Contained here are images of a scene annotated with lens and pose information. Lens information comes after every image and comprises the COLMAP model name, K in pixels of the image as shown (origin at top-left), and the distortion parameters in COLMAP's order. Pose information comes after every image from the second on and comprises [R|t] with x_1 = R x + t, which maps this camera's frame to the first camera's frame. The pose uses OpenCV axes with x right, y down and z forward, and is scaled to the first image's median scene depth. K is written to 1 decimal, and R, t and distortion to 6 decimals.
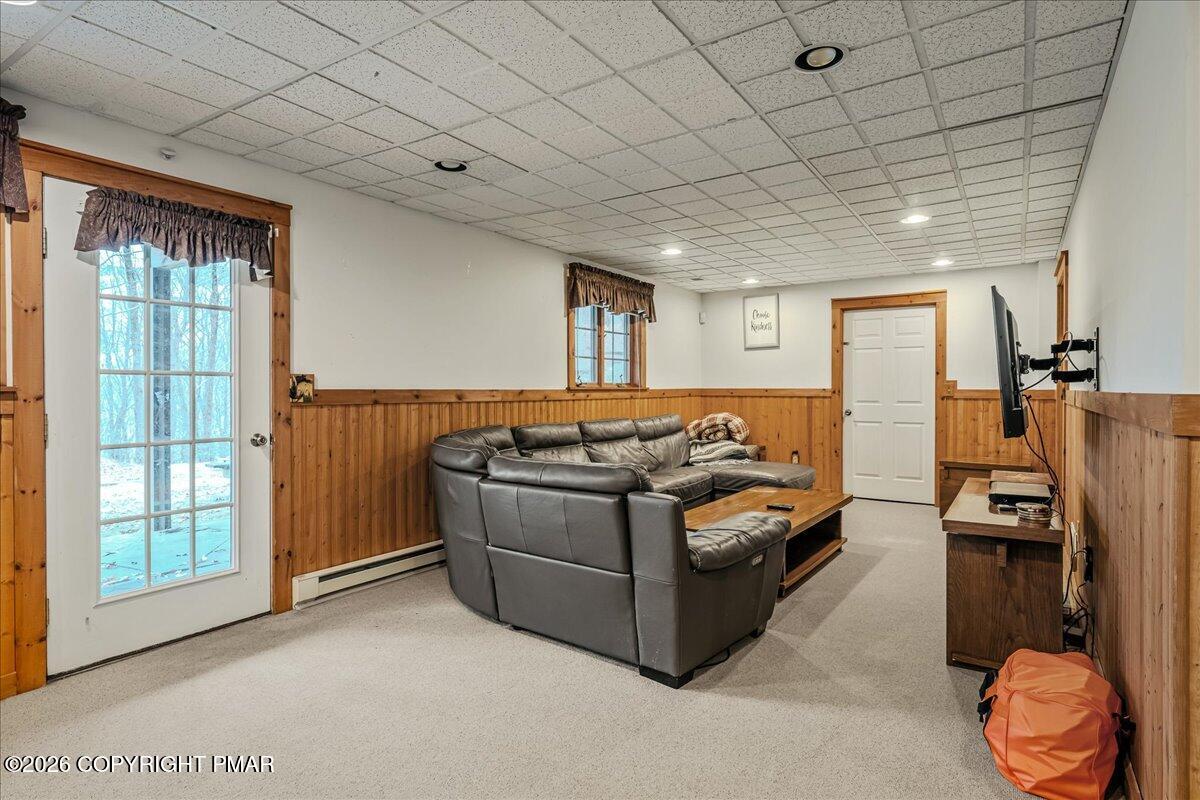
lens RADIAL K [[618.6, 0, 595.9], [0, 618.6, 392.9], [0, 0, 1]] dist [0.000346, -0.000313]
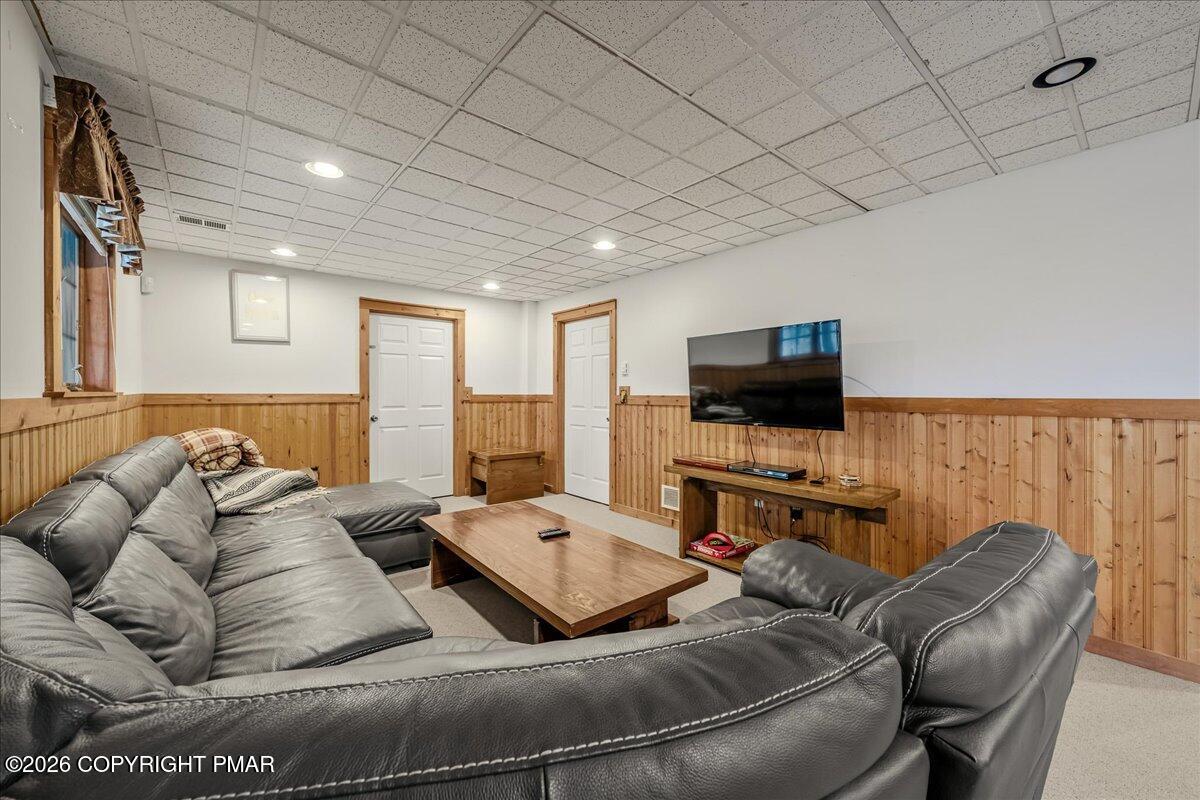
lens RADIAL K [[457.5, 0, 599.4], [0, 457.5, 394.9], [0, 0, 1]] dist [-0.000383, -0.000051]
pose [[0.267379, -0.002371, 0.963589, -0.183204], [0.004504, 0.999989, 0.001211, -0.004704], [-0.963581, 0.004016, 0.267386, 0.471777]]
